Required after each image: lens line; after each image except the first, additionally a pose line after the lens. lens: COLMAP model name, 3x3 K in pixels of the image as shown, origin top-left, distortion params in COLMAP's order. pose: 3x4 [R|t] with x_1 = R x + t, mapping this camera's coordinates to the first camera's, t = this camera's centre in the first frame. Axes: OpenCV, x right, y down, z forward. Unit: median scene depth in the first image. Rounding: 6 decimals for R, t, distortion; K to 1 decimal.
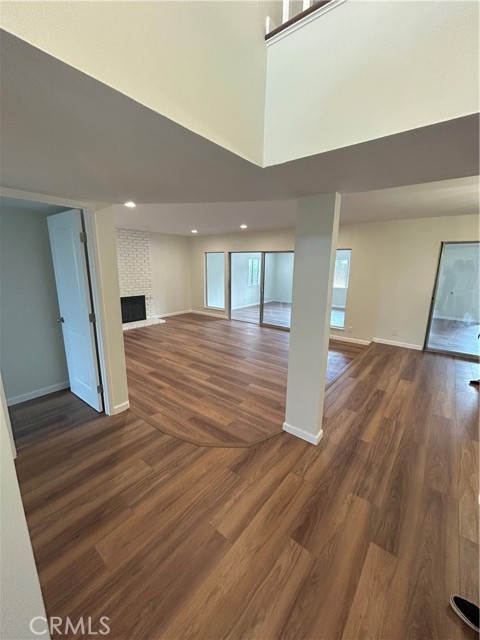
lens RADIAL K [[258.7, 0, 242.0], [0, 258.7, 319.1], [0, 0, 1]] dist [-0.004801, 0.001105]
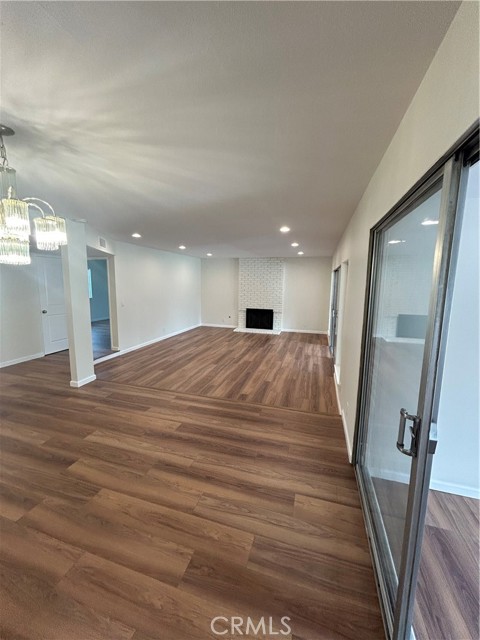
lens RADIAL K [[258.7, 0, 240.1], [0, 258.7, 317.4], [0, 0, 1]] dist [-0.004801, 0.001105]
pose [[0.377139, 0.123934, -0.917827, 2.133391], [-0.205531, 0.977495, 0.047538, -0.257258], [0.903063, 0.170714, 0.394124, 1.215683]]
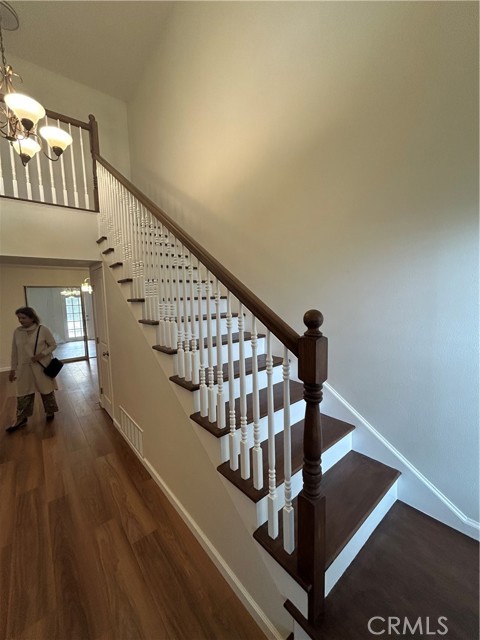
lens RADIAL K [[258.7, 0, 238.8], [0, 258.7, 320.4], [0, 0, 1]] dist [-0.004801, 0.001105]
pose [[0.215477, -0.112897, 0.969961, -0.642006], [0.236153, 0.969836, 0.060421, 0.122011], [-0.947524, 0.216040, 0.235638, -0.717985]]
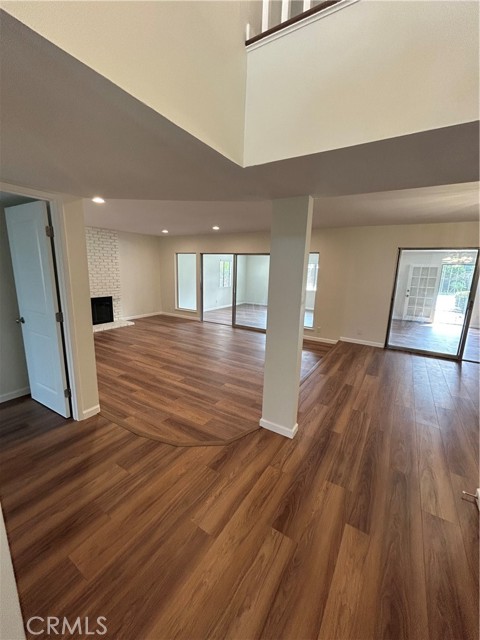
lens RADIAL K [[258.7, 0, 242.7], [0, 258.7, 319.2], [0, 0, 1]] dist [-0.004801, 0.001105]
pose [[0.993106, -0.005385, 0.117094, -0.027438], [0.006668, 0.999922, -0.010565, 0.017754], [-0.117028, 0.011273, 0.993065, -0.011070]]
